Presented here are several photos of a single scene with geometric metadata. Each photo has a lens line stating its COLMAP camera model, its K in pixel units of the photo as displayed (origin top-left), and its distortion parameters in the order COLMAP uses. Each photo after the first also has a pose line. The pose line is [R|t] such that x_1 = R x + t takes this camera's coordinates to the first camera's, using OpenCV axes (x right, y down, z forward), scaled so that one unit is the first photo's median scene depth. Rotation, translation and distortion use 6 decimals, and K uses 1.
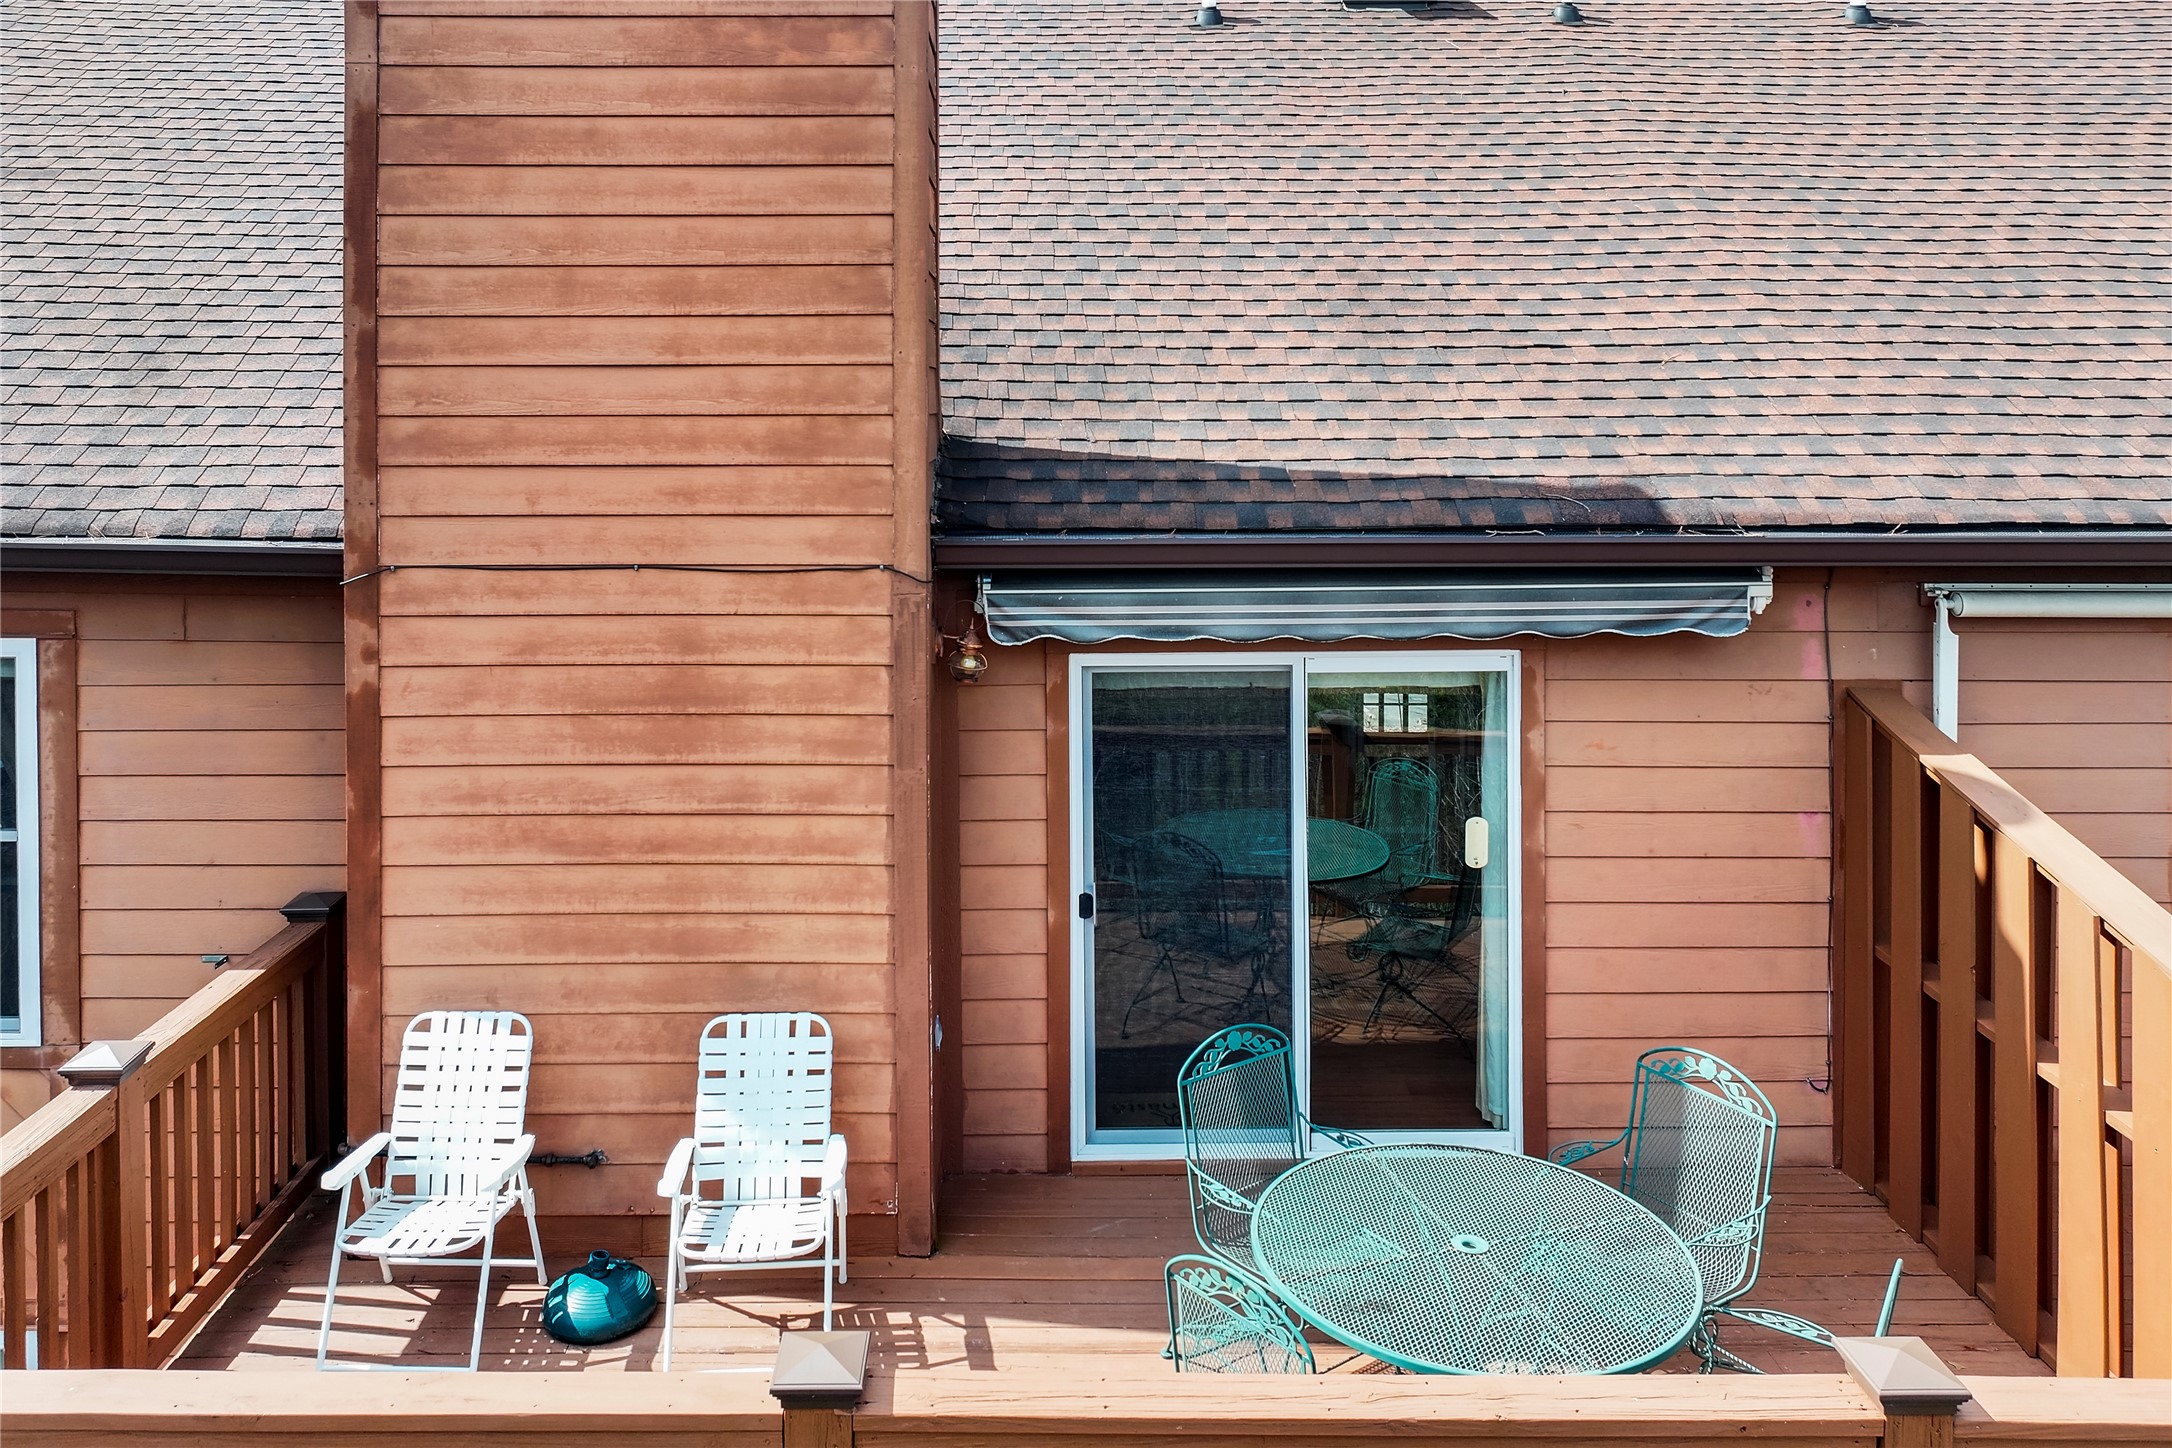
lens RADIAL K [[1619.6, 0, 1085.4], [0, 1619.6, 630.4], [0, 0, 1]] dist [0.000345, -0.002147]
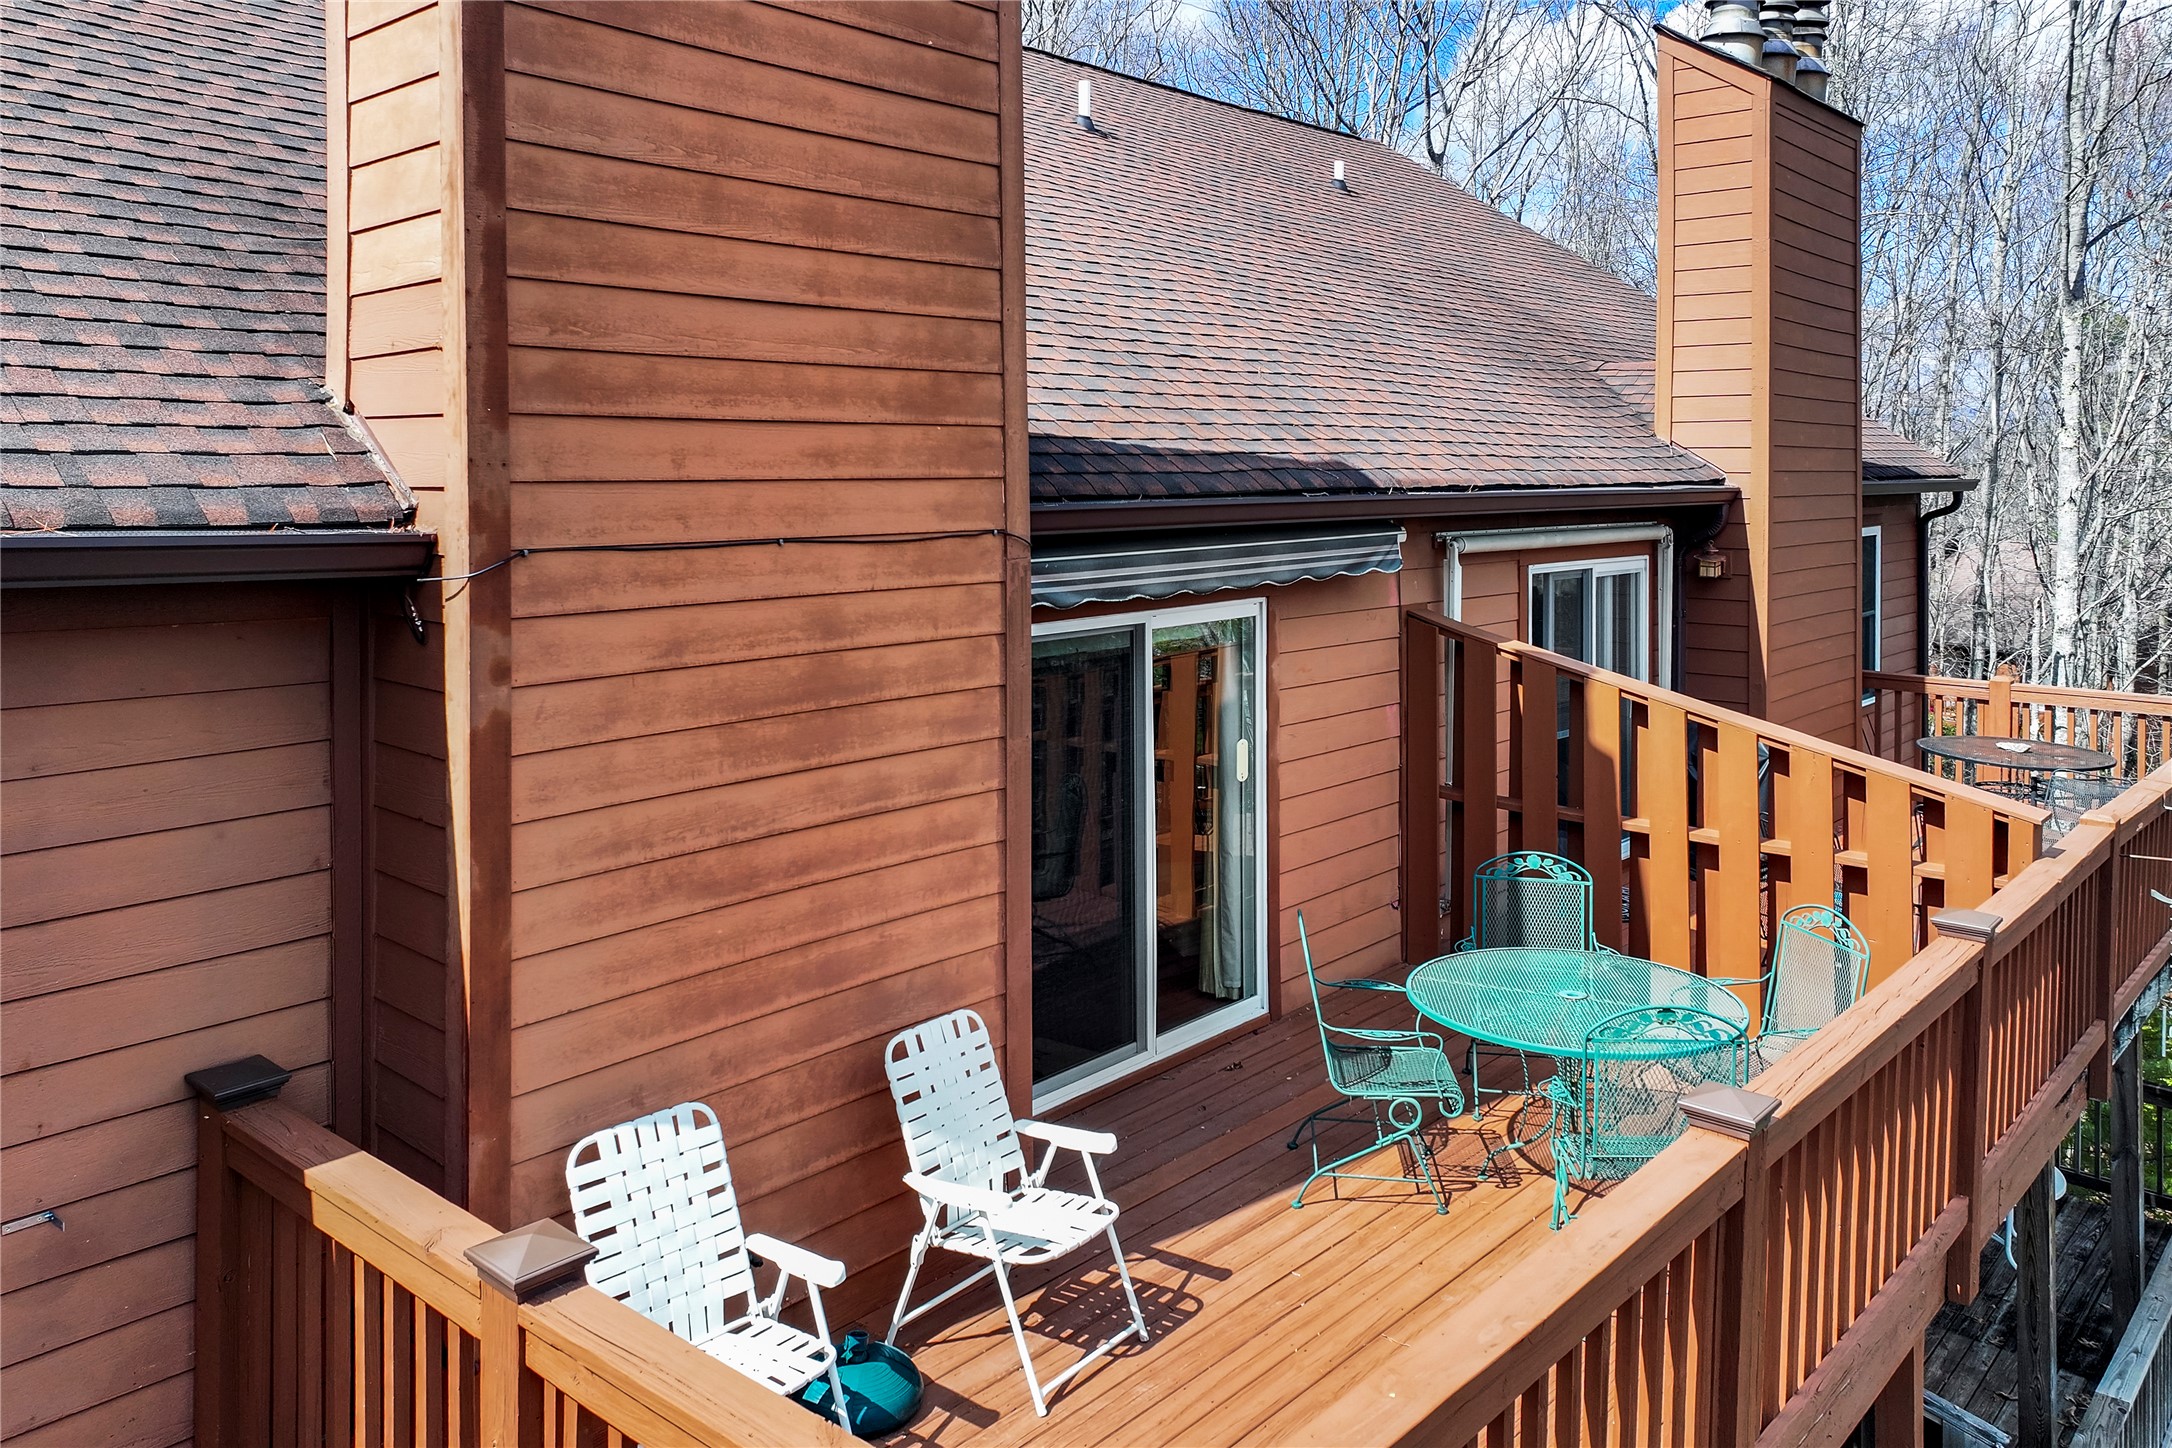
lens RADIAL K [[1580.6, 0, 1086.0], [0, 1580.6, 724.0], [0, 0, 1]] dist [0.000463, -0.002066]
pose [[0.670090, -0.118153, 0.732816, -0.790249], [0.116073, 0.991784, 0.053770, 0.030263], [-0.733148, 0.049029, 0.678299, 0.318484]]
